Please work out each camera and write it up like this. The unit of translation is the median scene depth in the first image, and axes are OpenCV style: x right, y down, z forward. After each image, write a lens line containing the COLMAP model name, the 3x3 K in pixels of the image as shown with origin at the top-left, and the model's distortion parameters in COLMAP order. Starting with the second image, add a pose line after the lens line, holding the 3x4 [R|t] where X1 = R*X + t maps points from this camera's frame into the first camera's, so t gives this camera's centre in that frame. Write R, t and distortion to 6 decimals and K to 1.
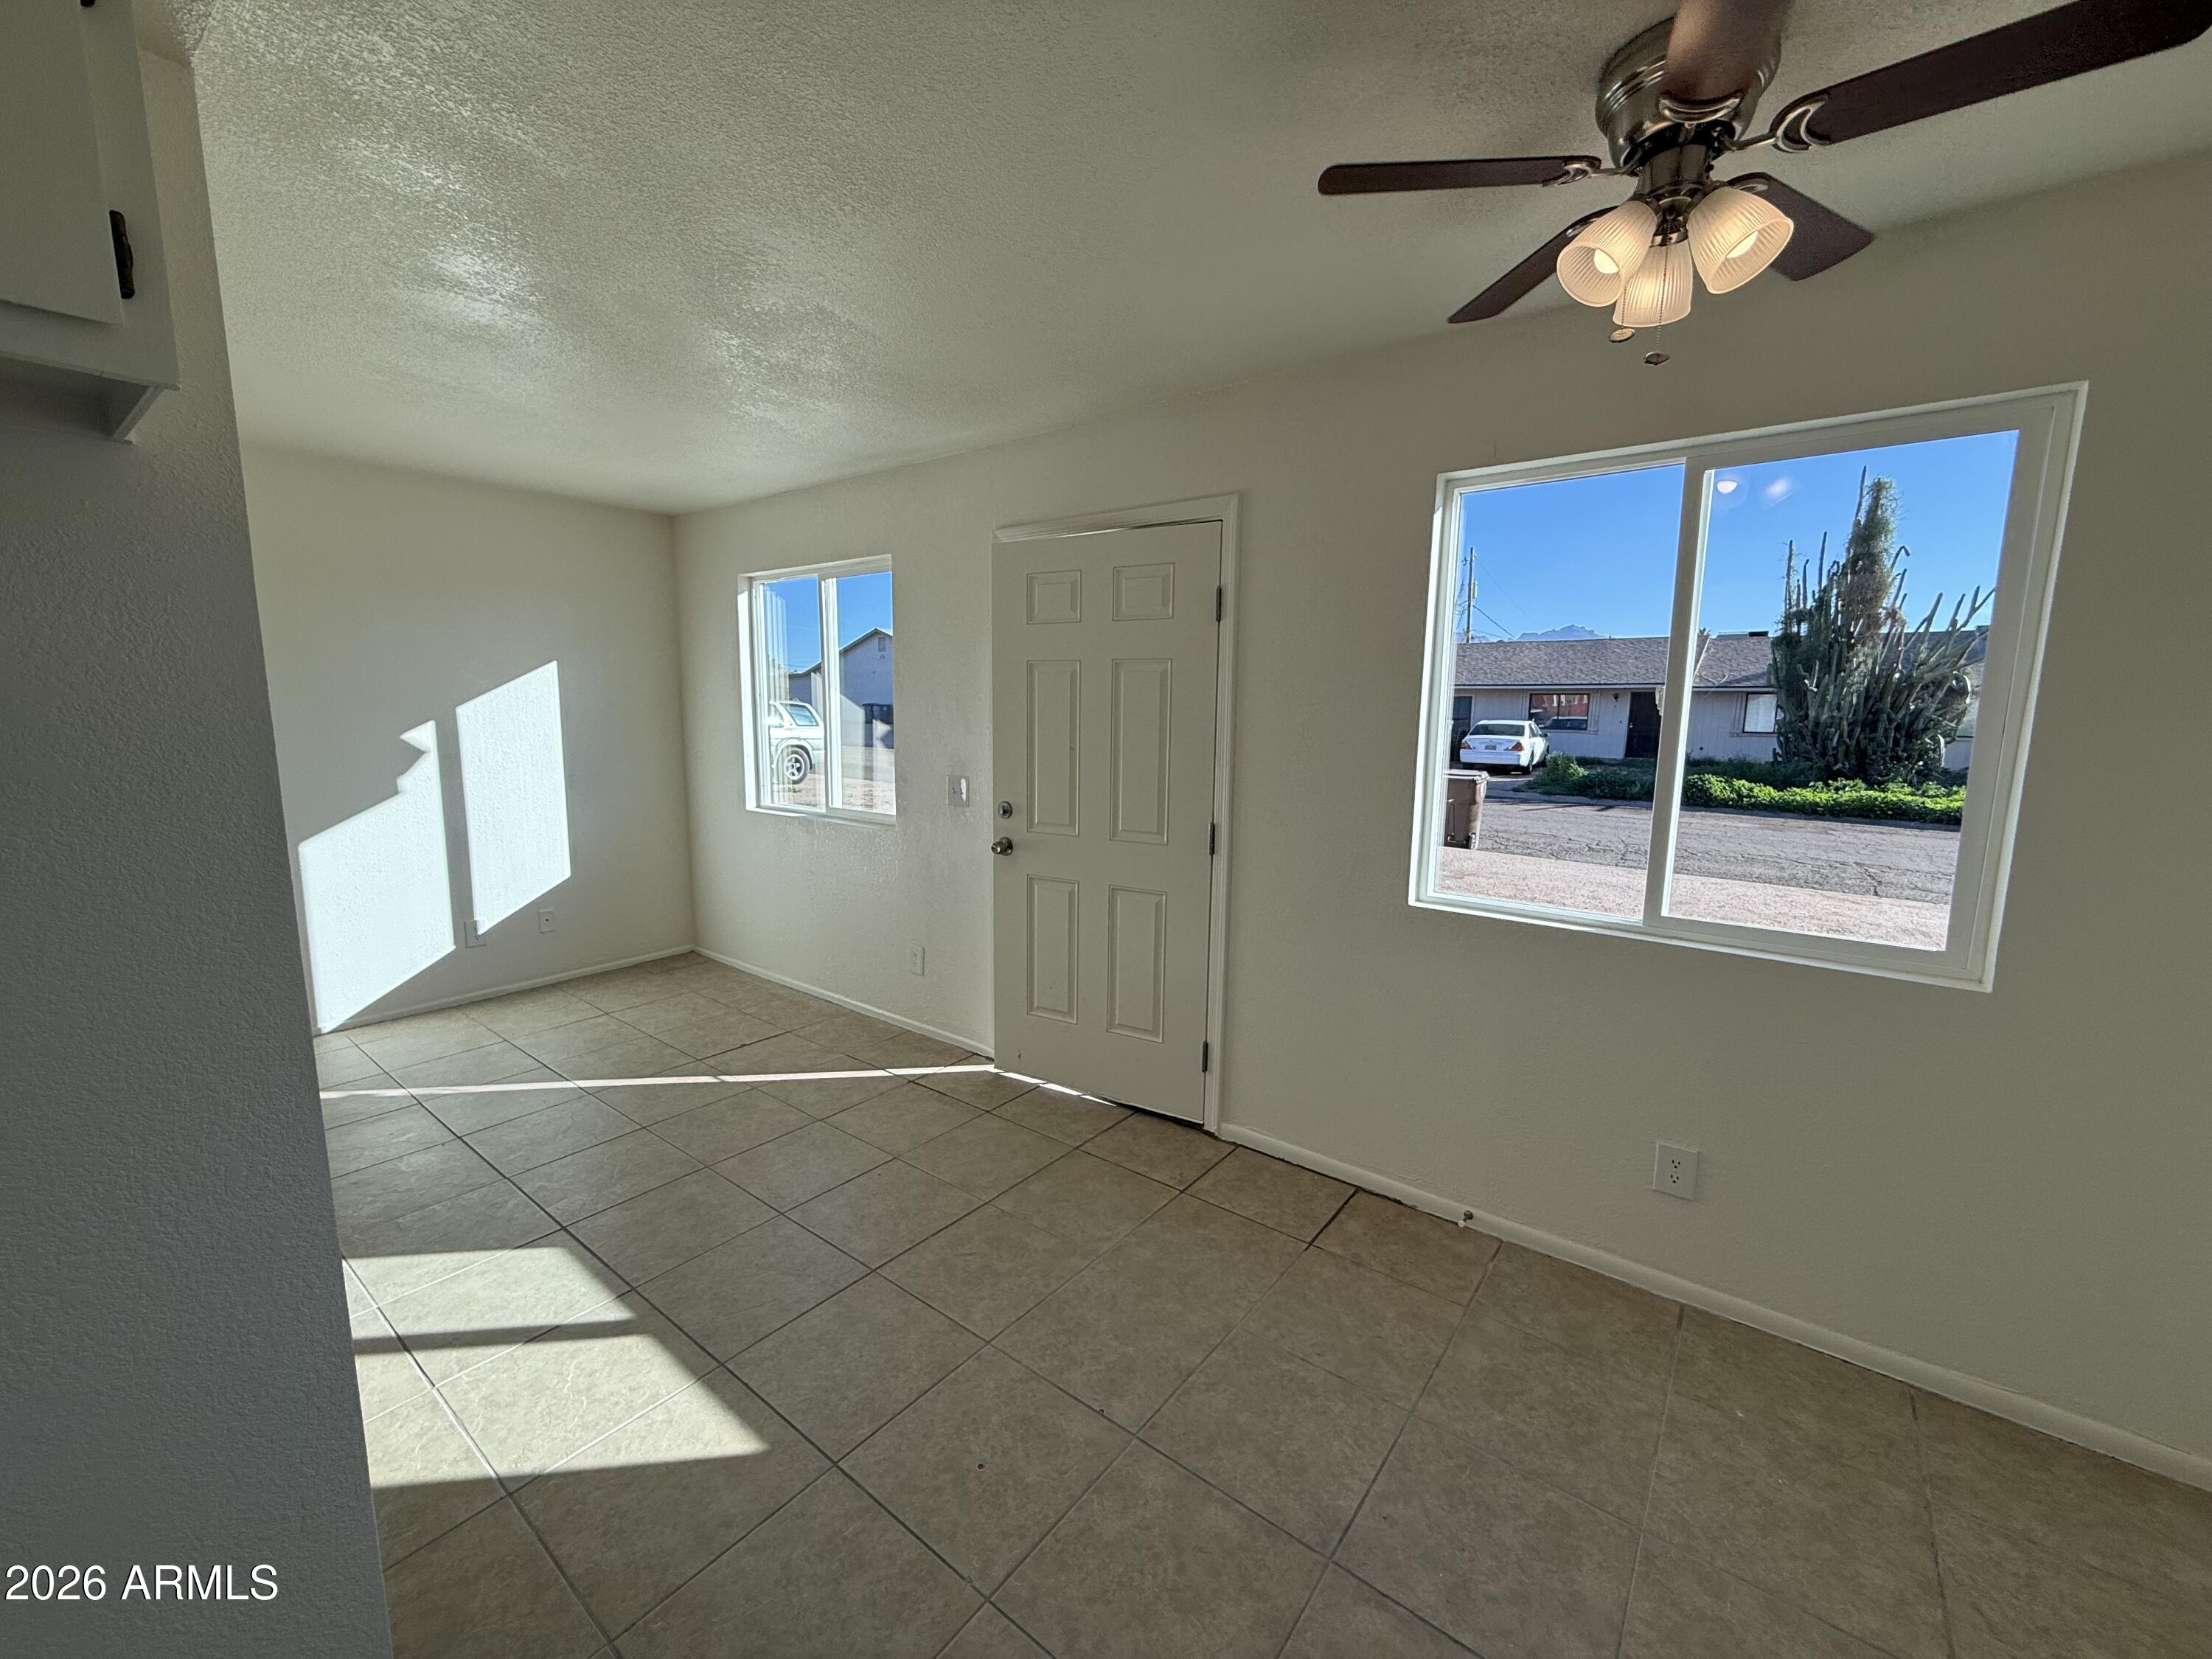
lens RADIAL K [[887.1, 0, 1105.1], [0, 887.1, 828.7], [0, 0, 1]] dist [-0.000358, -0.000041]
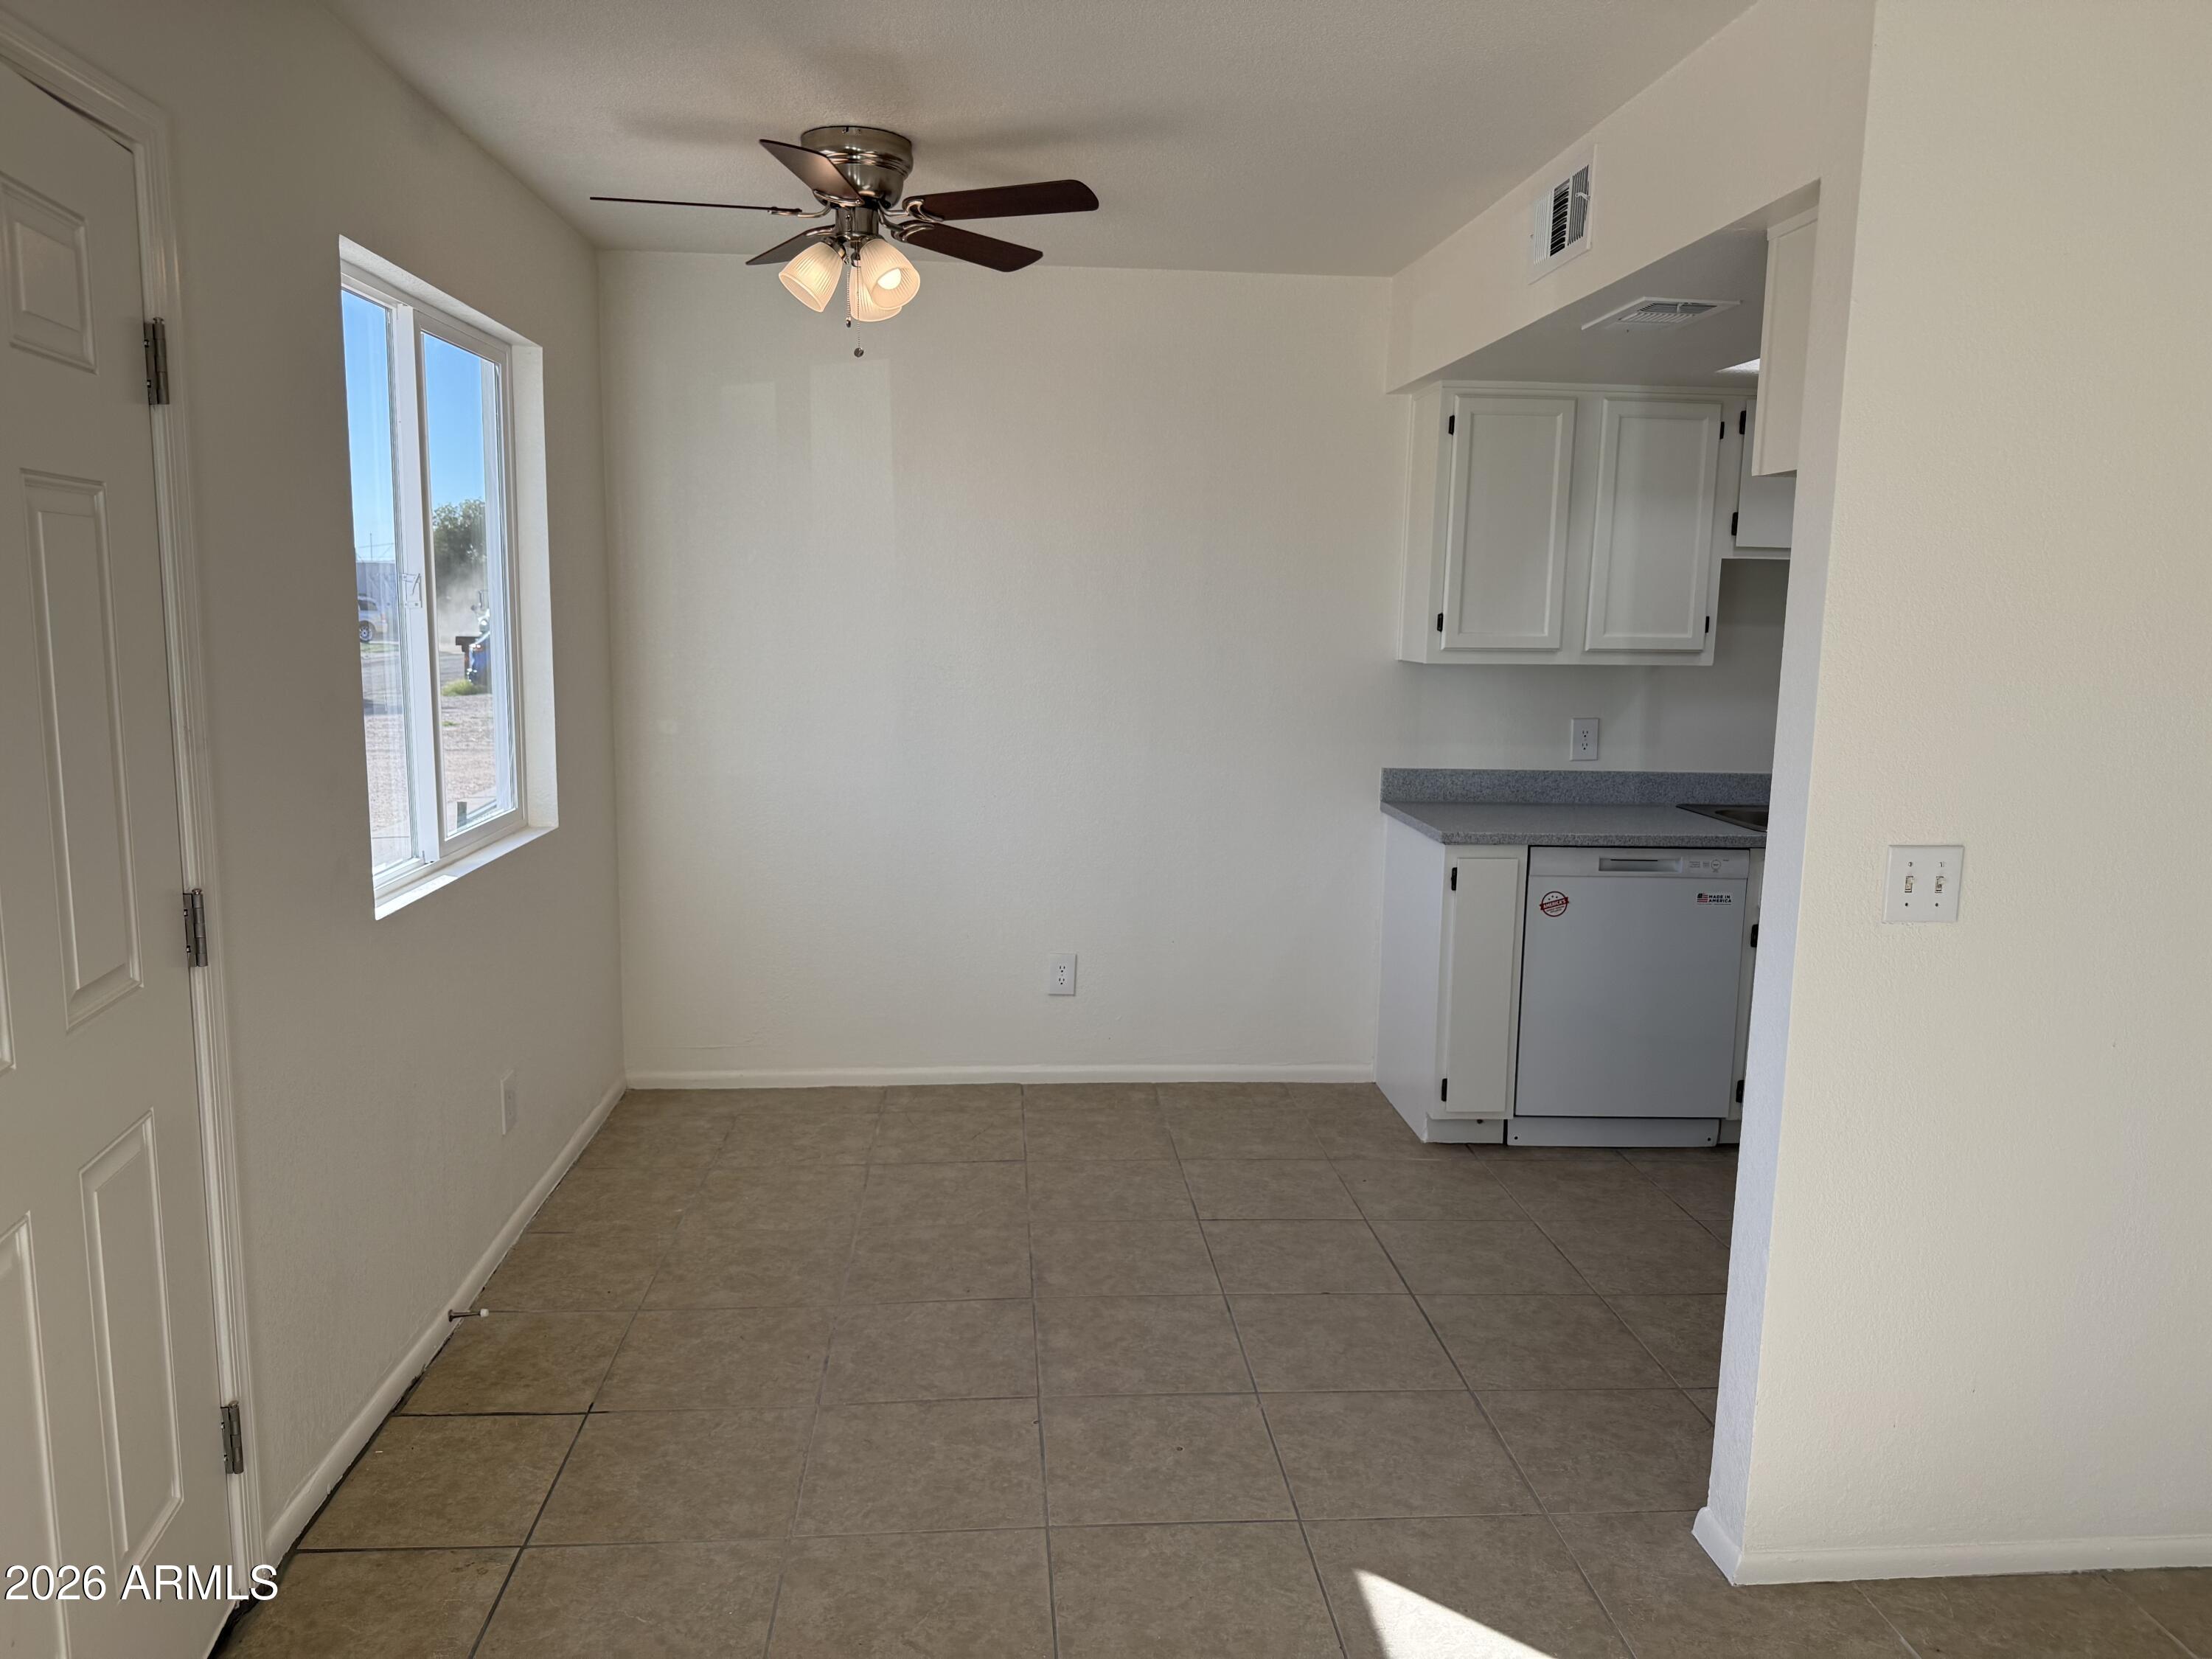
lens RADIAL K [[1568.5, 0, 1105.1], [0, 1568.5, 834.3], [0, 0, 1]] dist [-0.000593, -0.001128]
pose [[-0.675873, -0.130597, 0.725355, -1.053872], [0.078257, 0.965895, 0.246823, -0.271294], [-0.732852, 0.223585, -0.642602, 1.742709]]
